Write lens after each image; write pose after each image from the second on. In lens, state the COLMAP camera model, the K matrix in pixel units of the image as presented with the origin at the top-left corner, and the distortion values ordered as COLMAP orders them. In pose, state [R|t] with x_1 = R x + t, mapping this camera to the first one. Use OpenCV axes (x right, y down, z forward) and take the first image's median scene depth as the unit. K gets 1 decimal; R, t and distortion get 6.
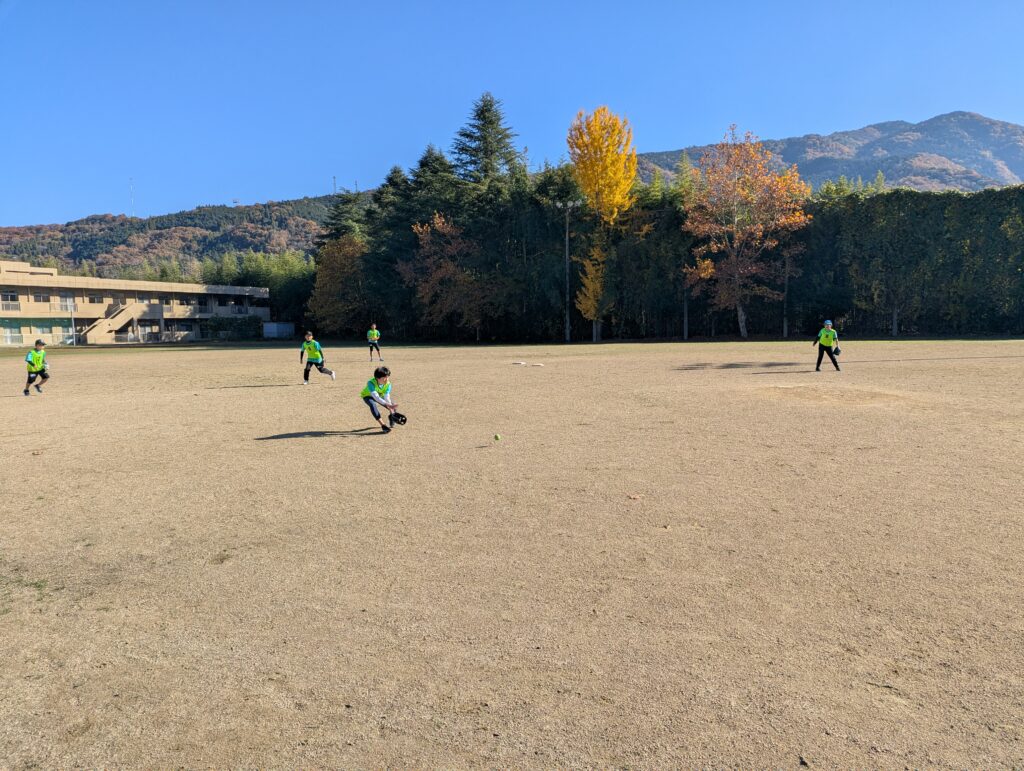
lens RADIAL K [[719.0, 0, 522.5], [0, 719.0, 381.6], [0, 0, 1]] dist [0.066071, -0.060087]
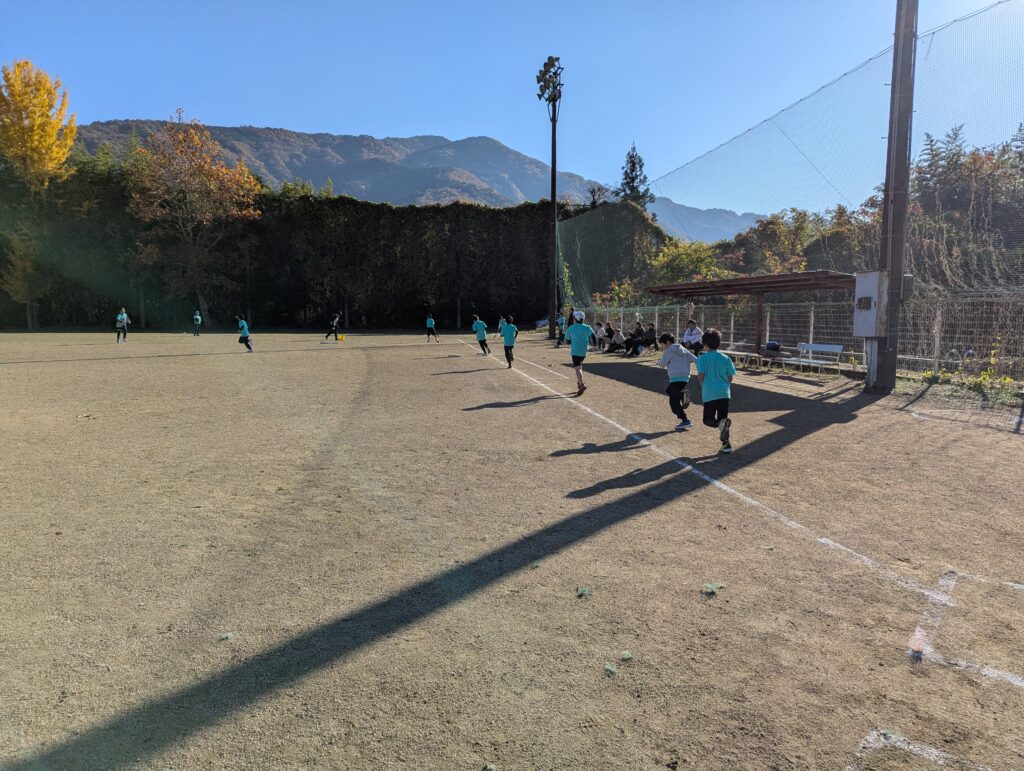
lens RADIAL K [[719.0, 0, 512.3], [0, 719.0, 384.7], [0, 0, 1]] dist [0.066071, -0.060087]
pose [[0.845012, -0.029260, 0.533946, 0.111342], [0.019651, 0.999527, 0.023674, 0.002350], [-0.534386, -0.009512, 0.845187, -0.056030]]
